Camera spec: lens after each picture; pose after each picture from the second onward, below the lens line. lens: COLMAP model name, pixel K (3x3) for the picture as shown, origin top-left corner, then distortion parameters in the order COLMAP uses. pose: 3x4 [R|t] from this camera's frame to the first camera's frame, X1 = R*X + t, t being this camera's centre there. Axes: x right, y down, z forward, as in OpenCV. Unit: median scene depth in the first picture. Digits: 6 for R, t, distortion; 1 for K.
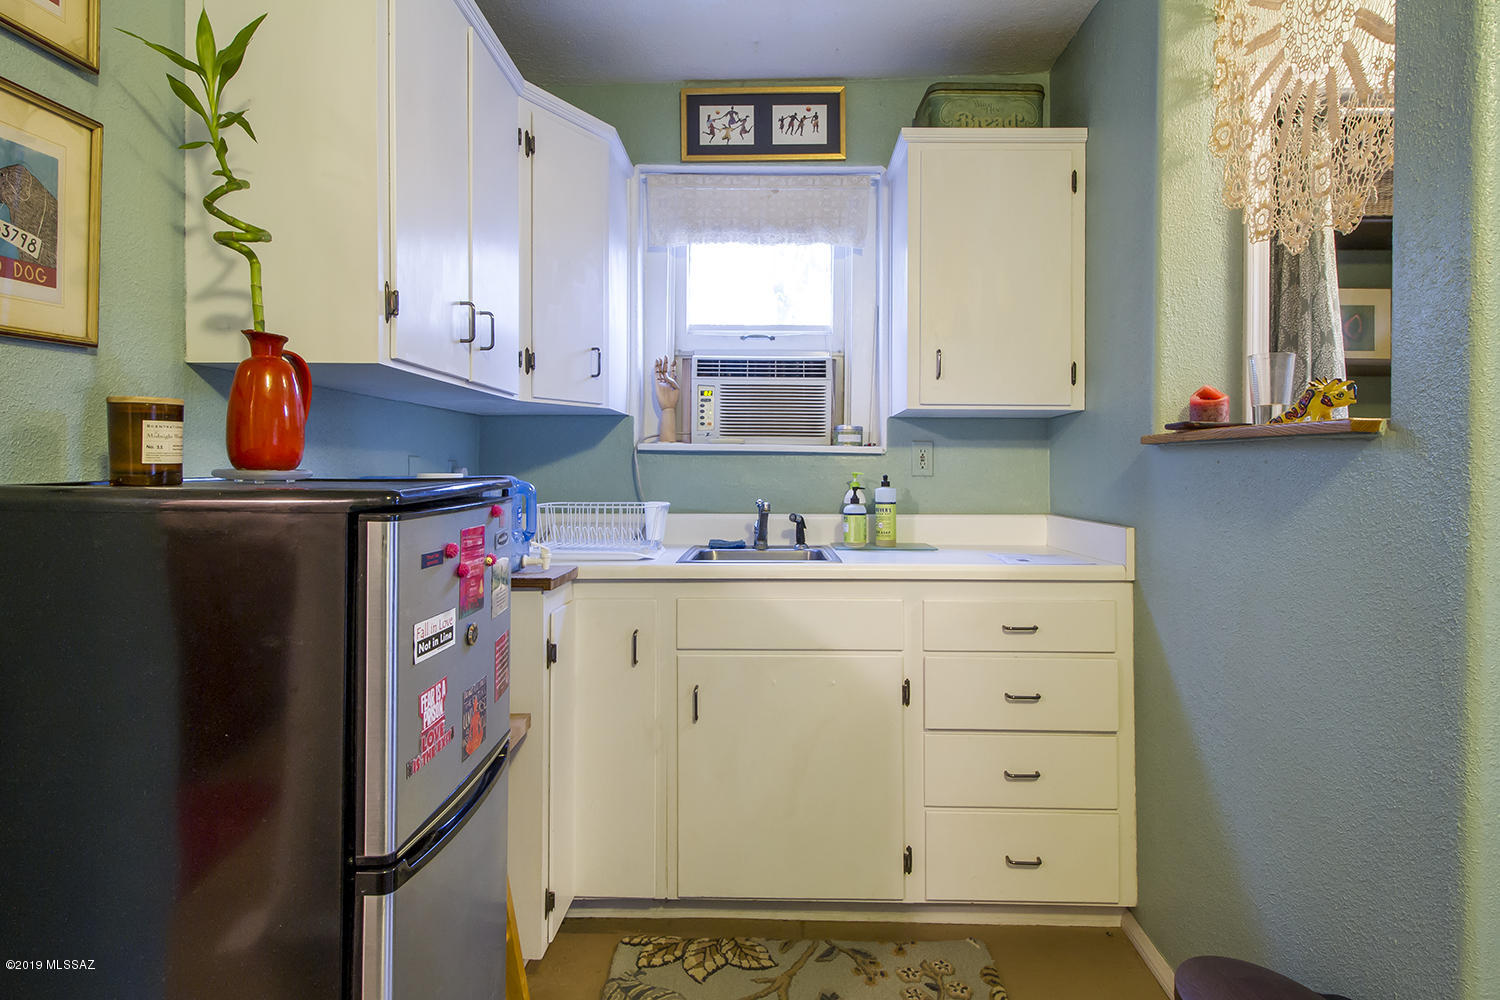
lens RADIAL K [[833.9, 0, 761.2], [0, 833.9, 465.6], [0, 0, 1]] dist [0.008577, -0.001053]
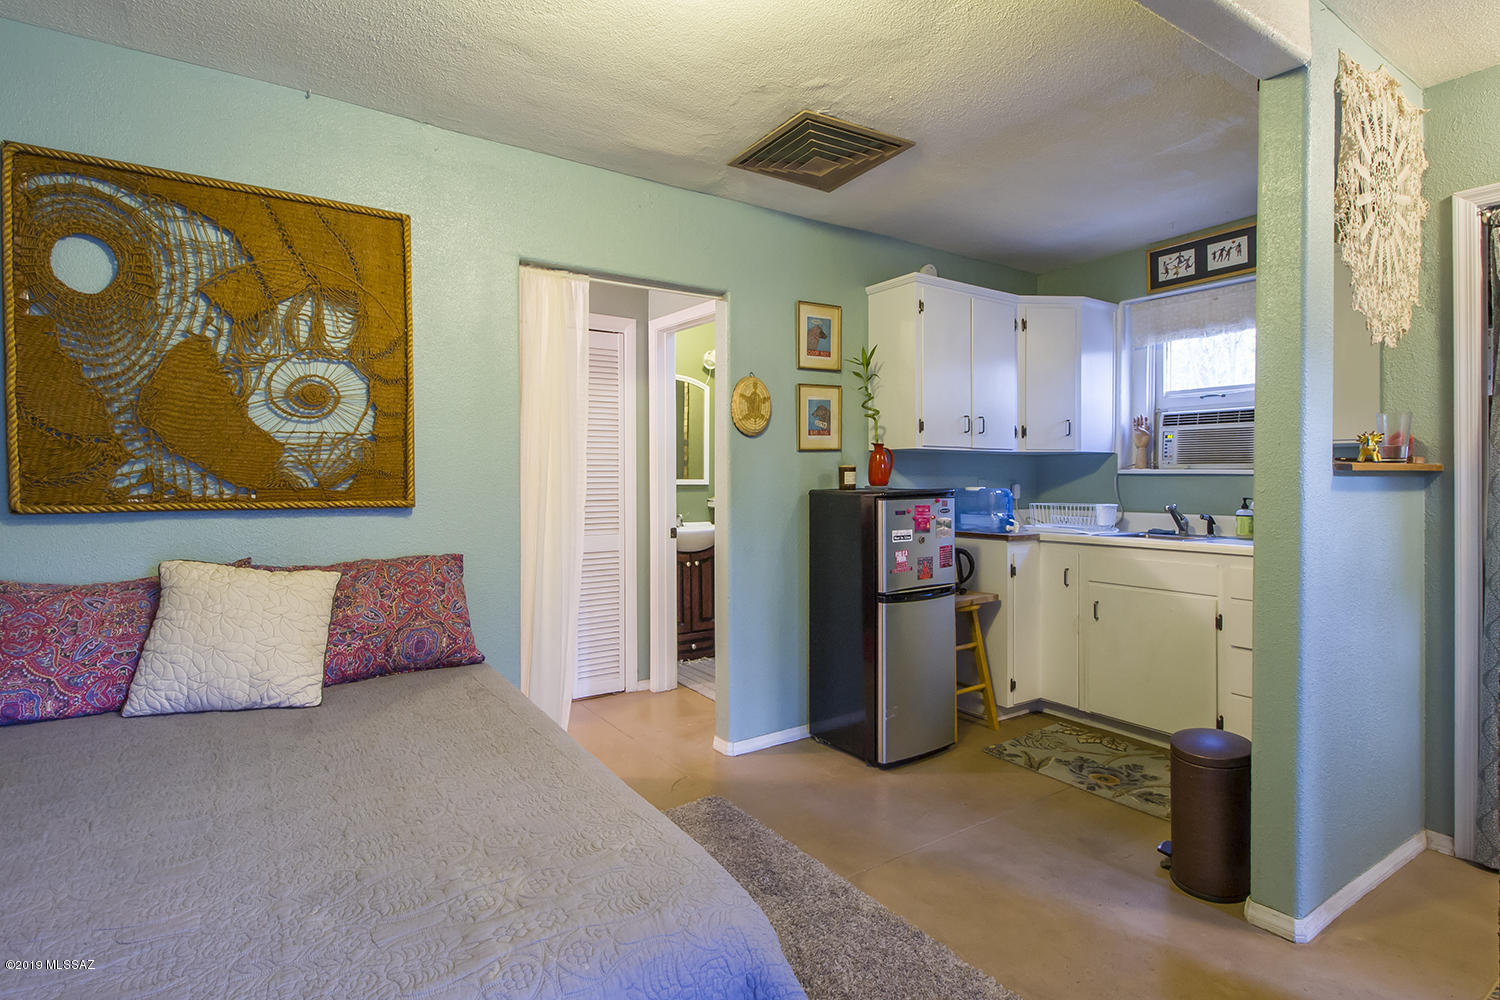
lens RADIAL K [[731.6, 0, 747.2], [0, 731.6, 489.7], [0, 0, 1]] dist [-0.001071, -0.000120]
pose [[0.572323, 0.010422, -0.819962, 0.628959], [0.003209, 0.999883, 0.014949, -0.010487], [0.820022, -0.011187, 0.572222, -0.449649]]
